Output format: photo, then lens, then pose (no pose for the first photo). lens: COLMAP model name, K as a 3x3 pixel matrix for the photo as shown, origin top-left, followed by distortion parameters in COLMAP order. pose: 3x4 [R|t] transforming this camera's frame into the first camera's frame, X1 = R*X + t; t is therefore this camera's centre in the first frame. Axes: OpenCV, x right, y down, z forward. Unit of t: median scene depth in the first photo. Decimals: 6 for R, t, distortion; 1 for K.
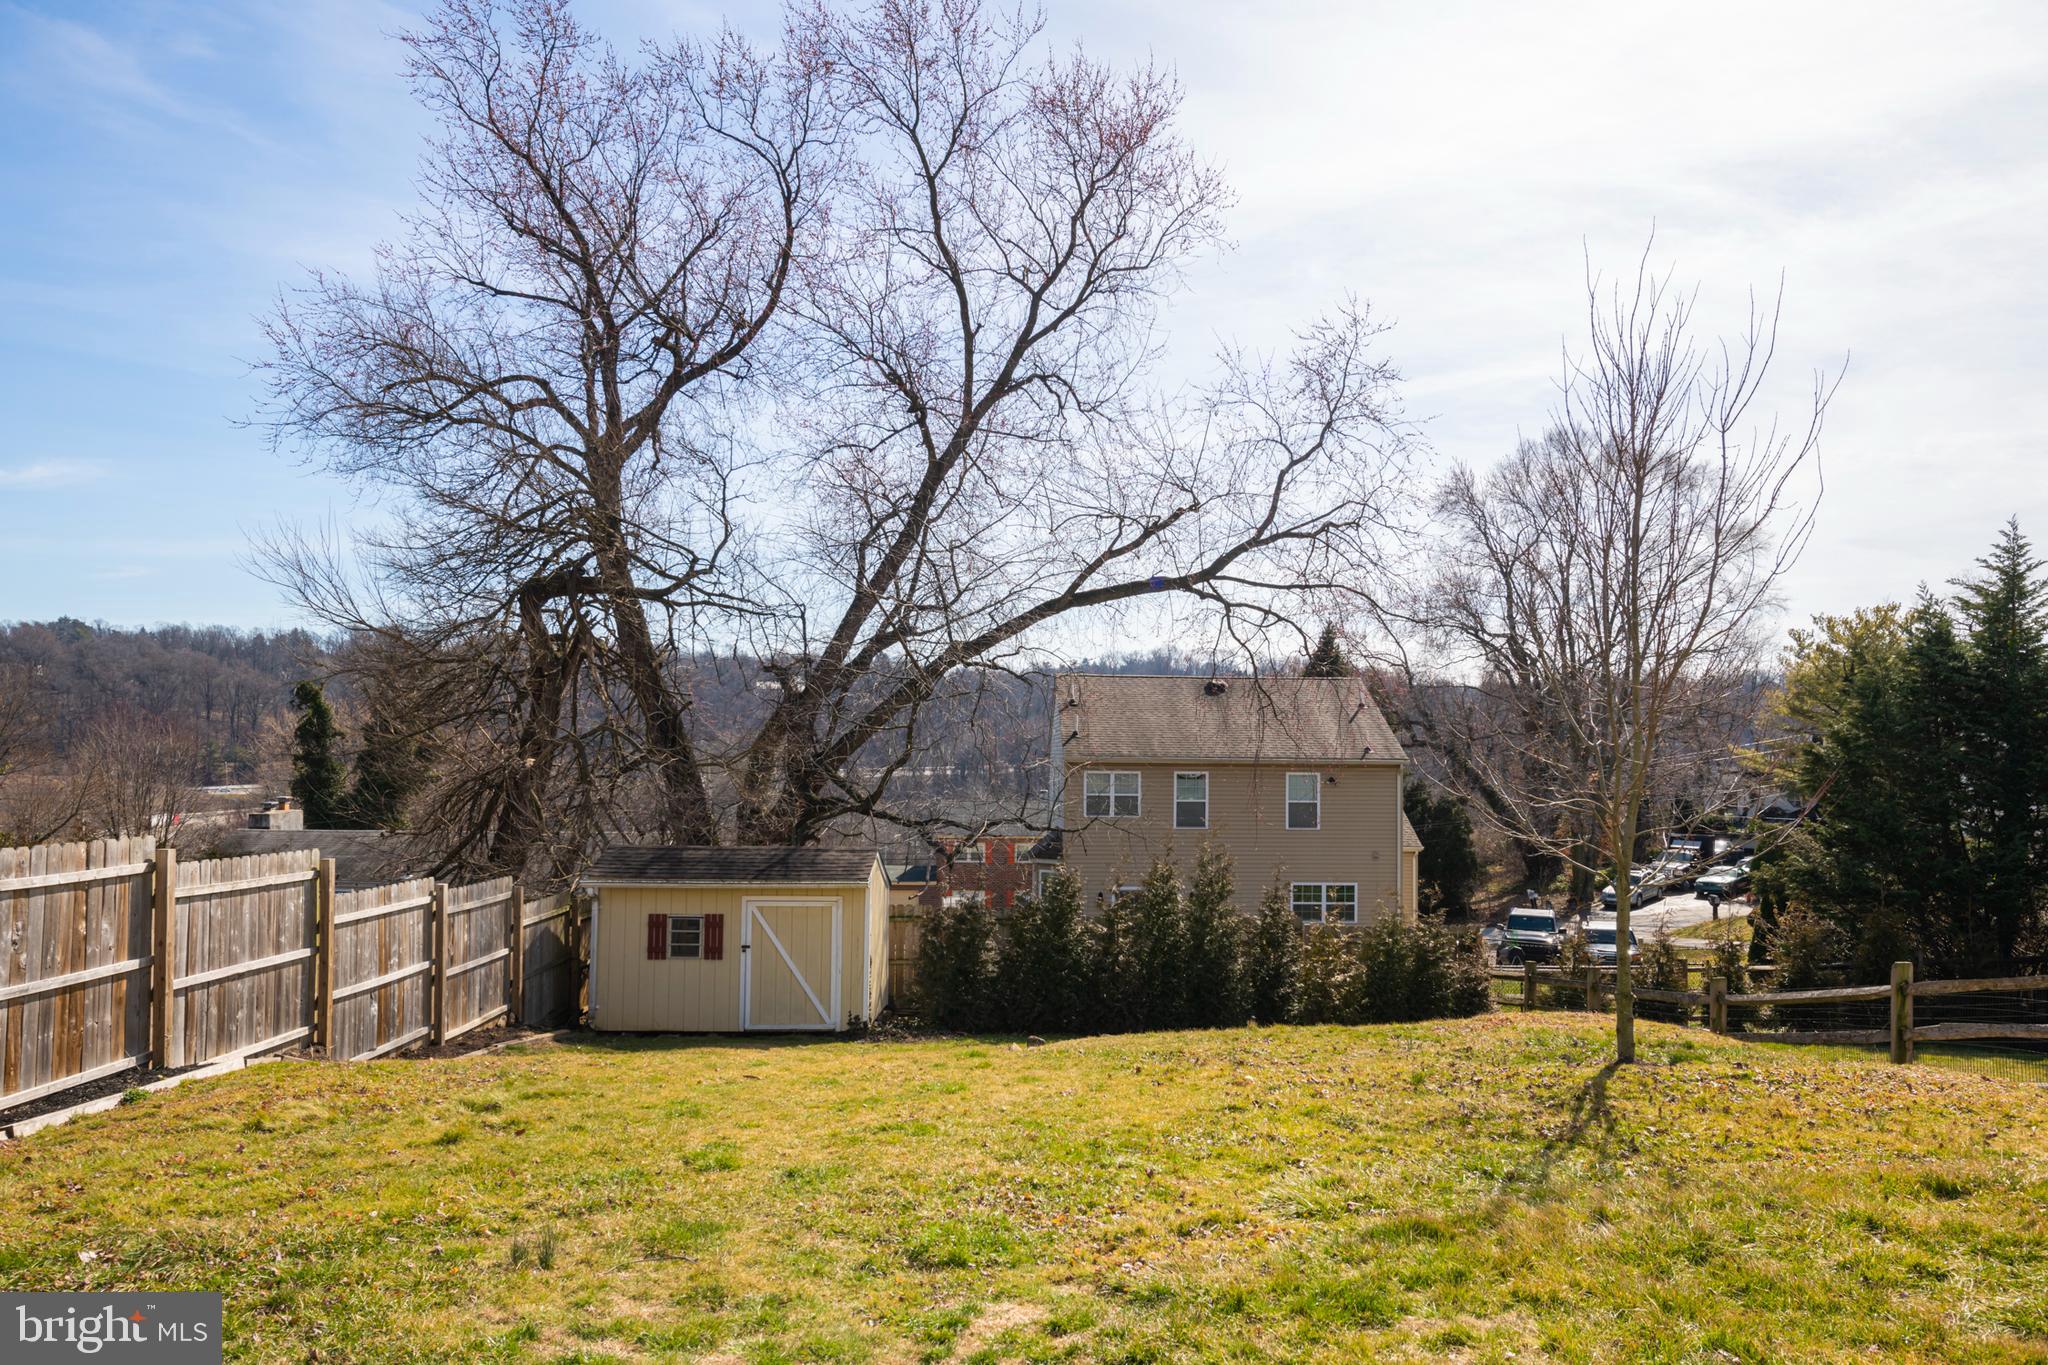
lens RADIAL K [[1437.4, 0, 1091.2], [0, 1437.4, 720.9], [0, 0, 1]] dist [-0.002064, -0.001699]
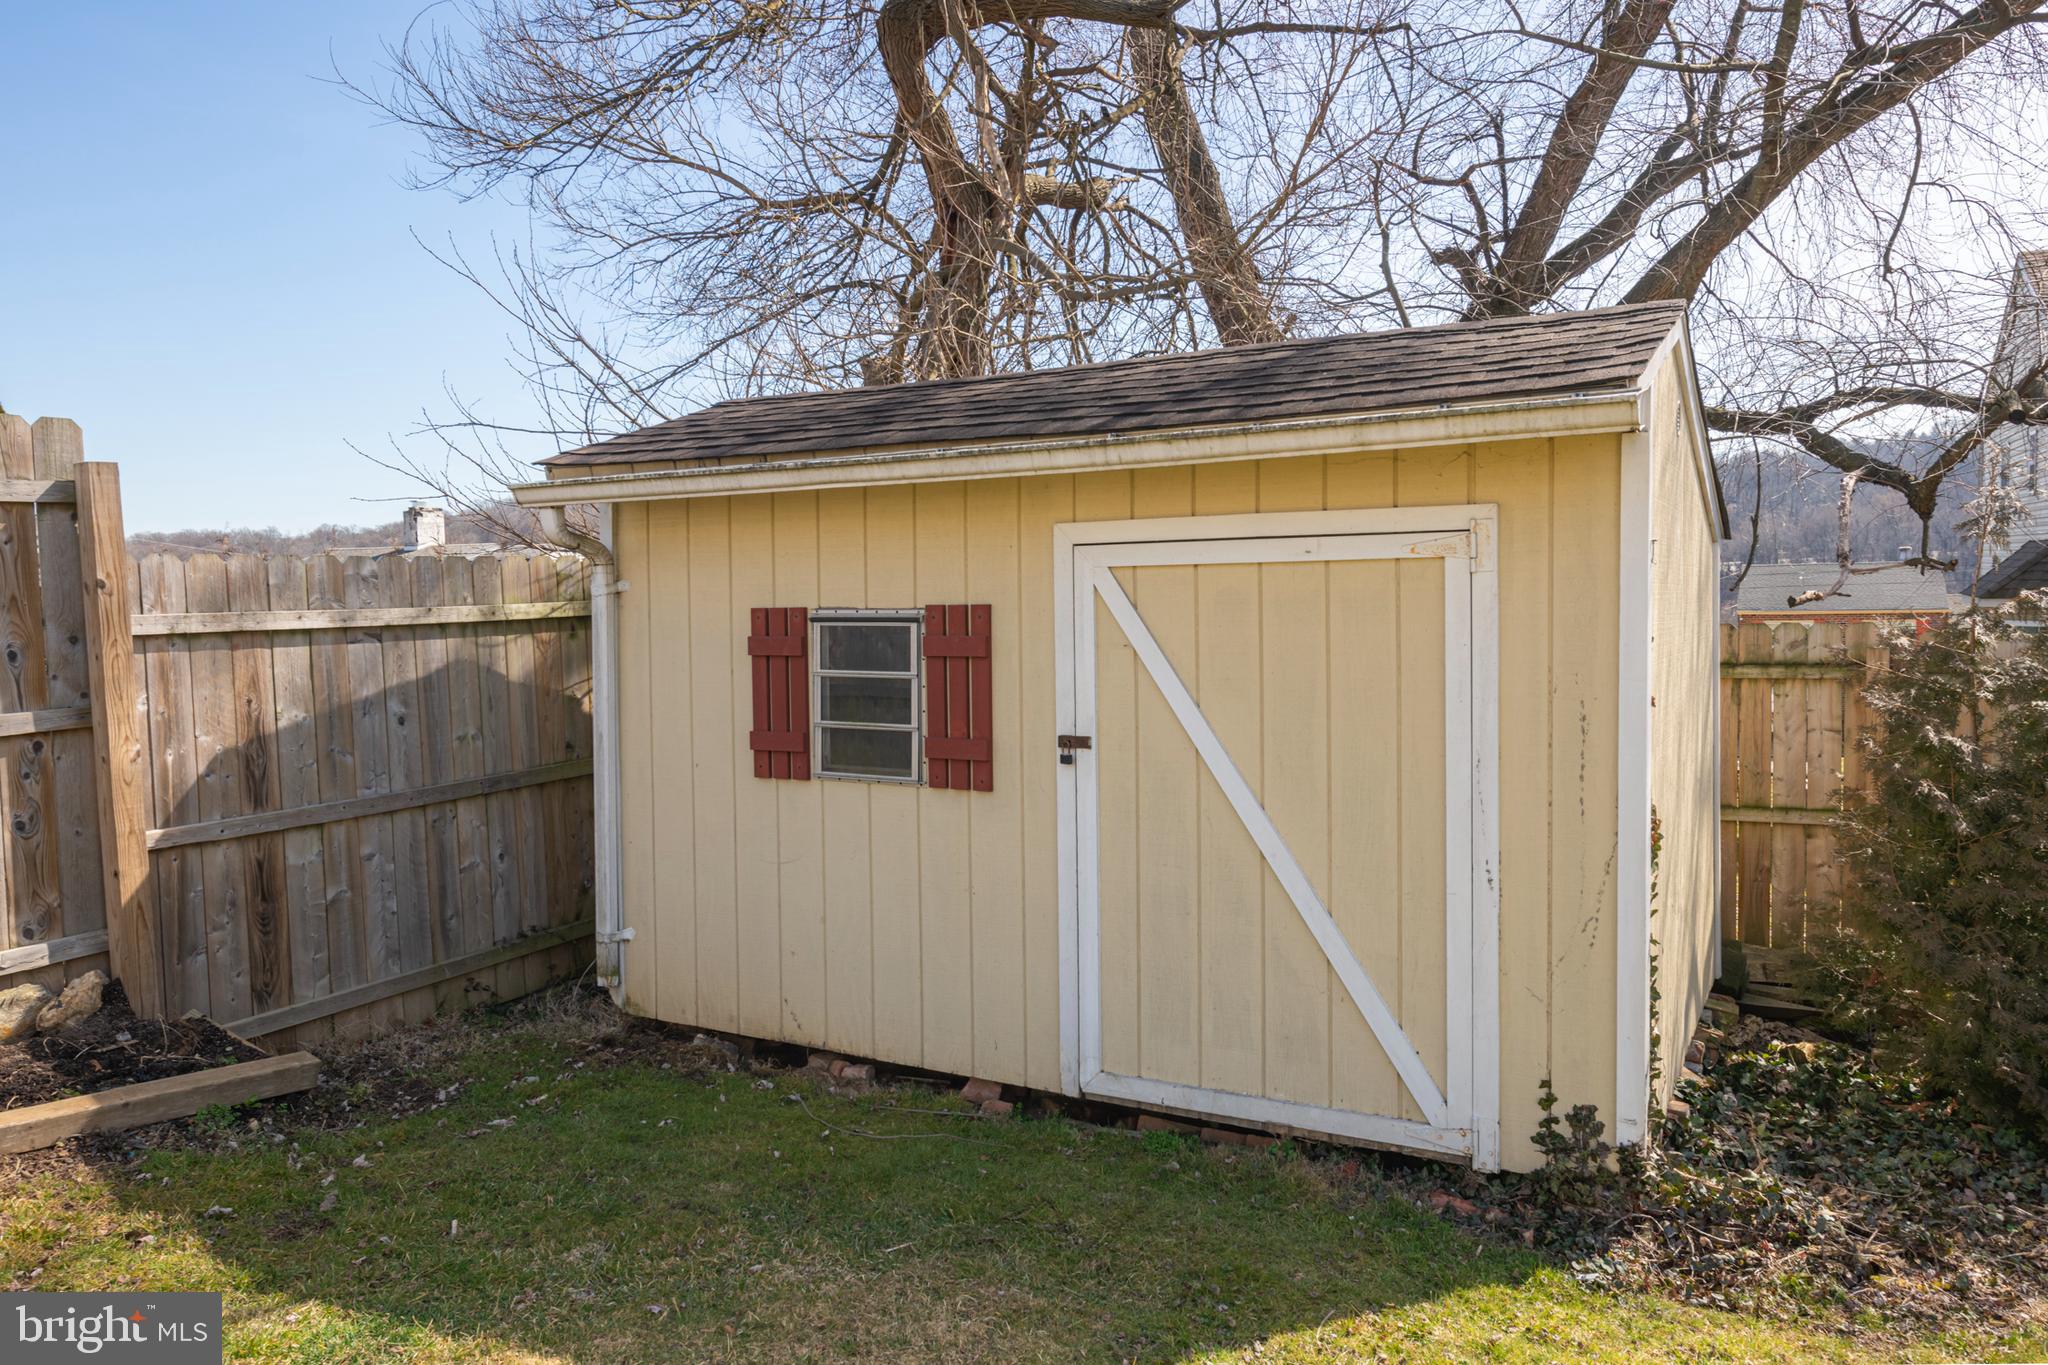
lens RADIAL K [[1370.6, 0, 1024.0], [0, 1370.6, 682.5], [0, 0, 1]] dist [0.007969, 0.001900]
pose [[0.842116, 0.009434, -0.539215, -0.082274], [0.045561, 0.995028, 0.088563, 0.082305], [0.537369, -0.099147, 0.837499, 0.523146]]
